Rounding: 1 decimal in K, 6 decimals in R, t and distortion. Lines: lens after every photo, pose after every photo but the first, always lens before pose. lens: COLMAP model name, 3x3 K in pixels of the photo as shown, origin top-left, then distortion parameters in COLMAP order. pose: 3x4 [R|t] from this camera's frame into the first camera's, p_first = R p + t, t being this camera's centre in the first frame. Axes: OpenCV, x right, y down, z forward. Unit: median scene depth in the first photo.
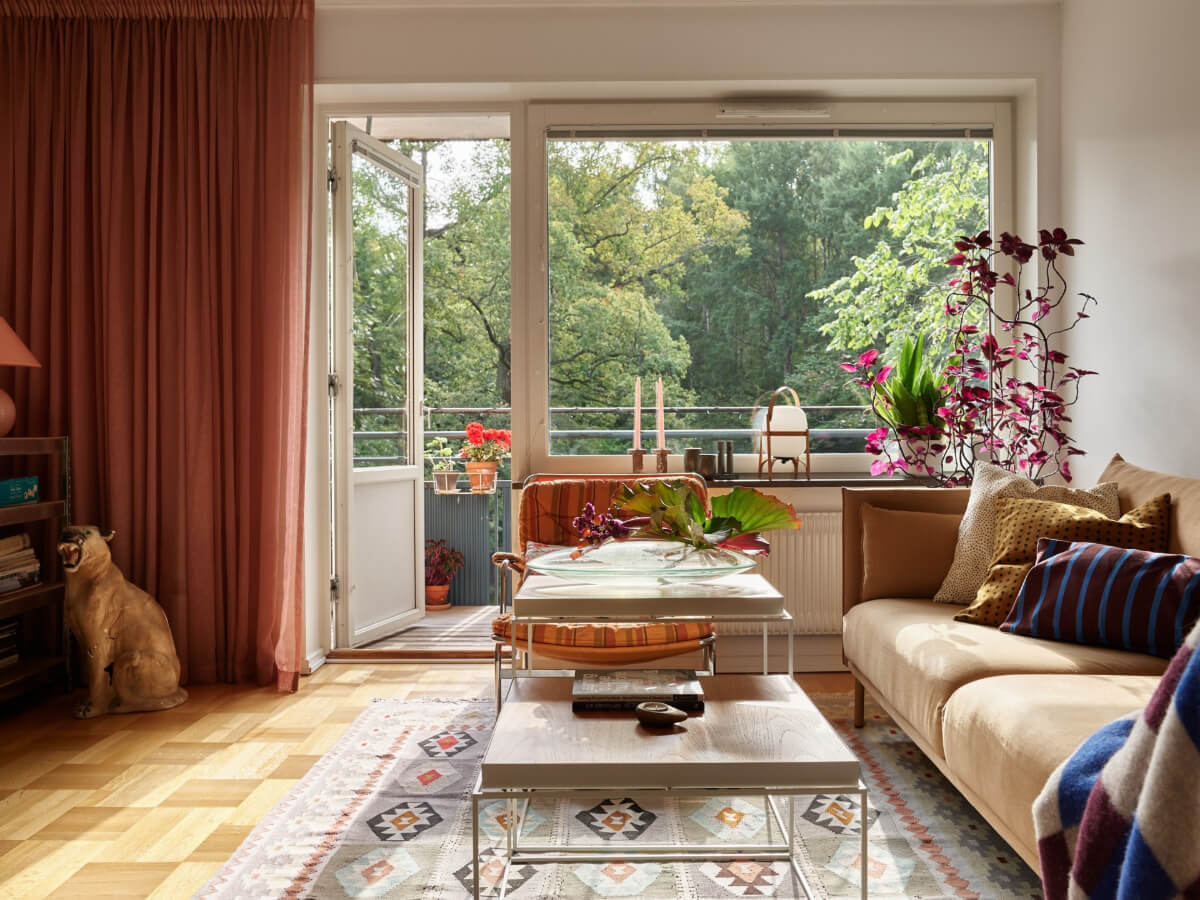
lens RADIAL K [[709.0, 0, 595.3], [0, 709.0, 451.9], [0, 0, 1]] dist [-0.001000, -0.000288]
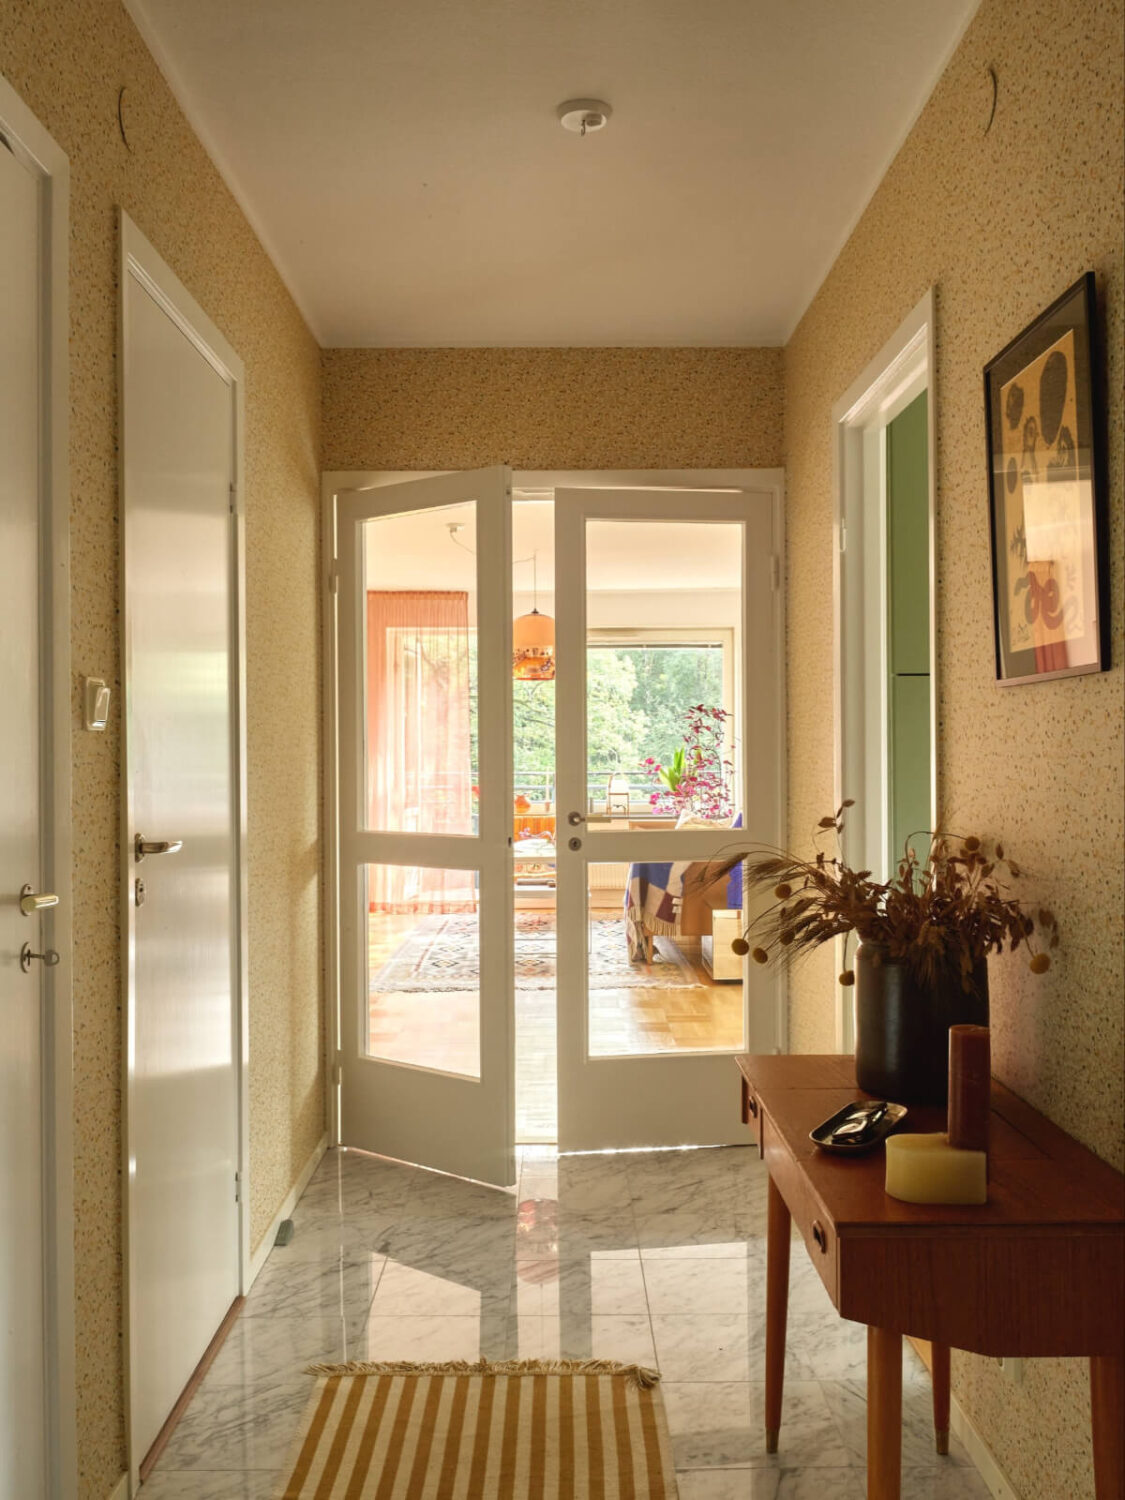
lens RADIAL K [[1293.5, 0, 562.5], [0, 1293.5, 750.0], [0, 0, 1]] dist [-0.007276, 0.002518]
pose [[0.999935, -0.000666, 0.011408, 0.061837], [0.000652, 0.999999, 0.001182, -0.159368], [-0.011408, -0.001174, 0.999934, -2.800183]]
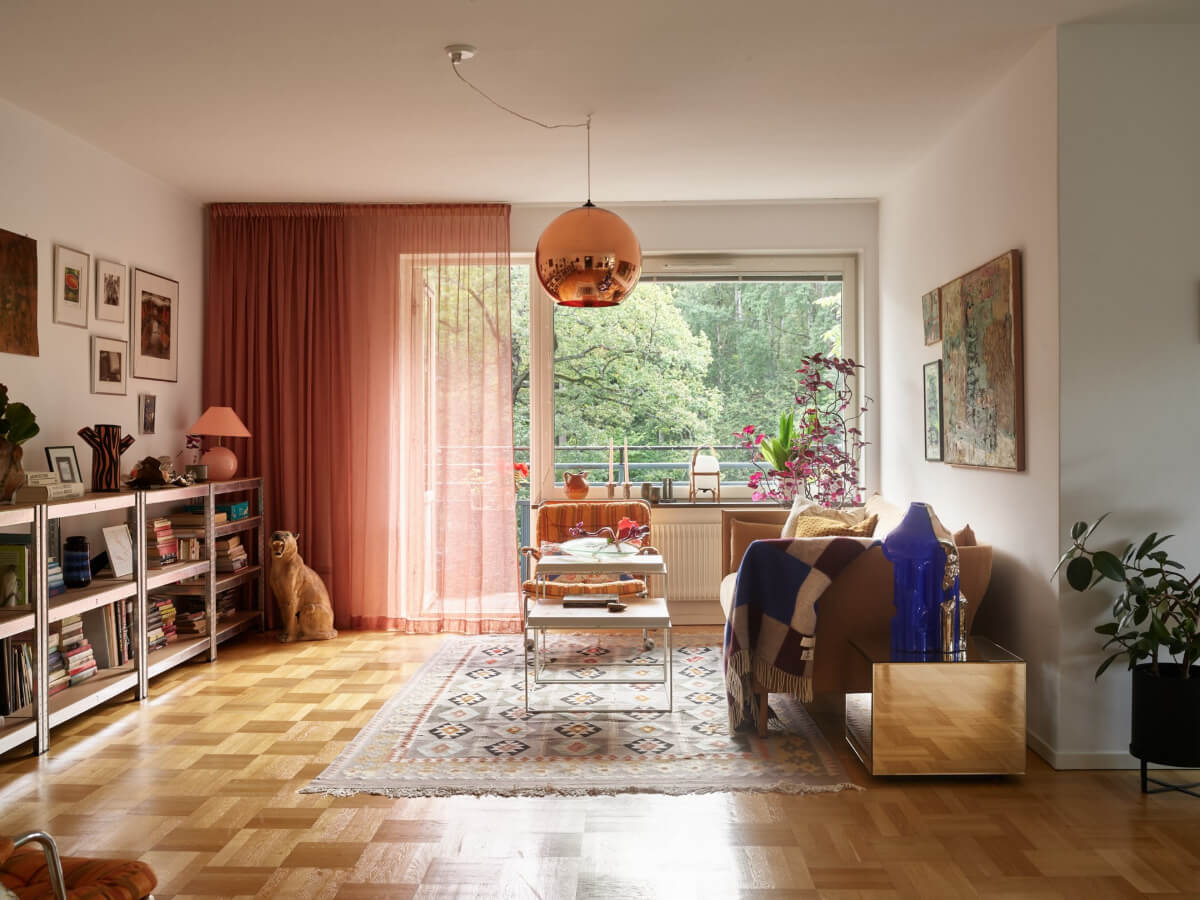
lens RADIAL K [[1034.8, 0, 608.6], [0, 1034.8, 444.9], [0, 0, 1]] dist [-0.007276, 0.002518]
pose [[0.999857, 0.000275, -0.016885, 0.093413], [-0.000138, 0.999967, 0.008093, -0.107950], [0.016886, -0.008090, 0.999825, -1.293702]]
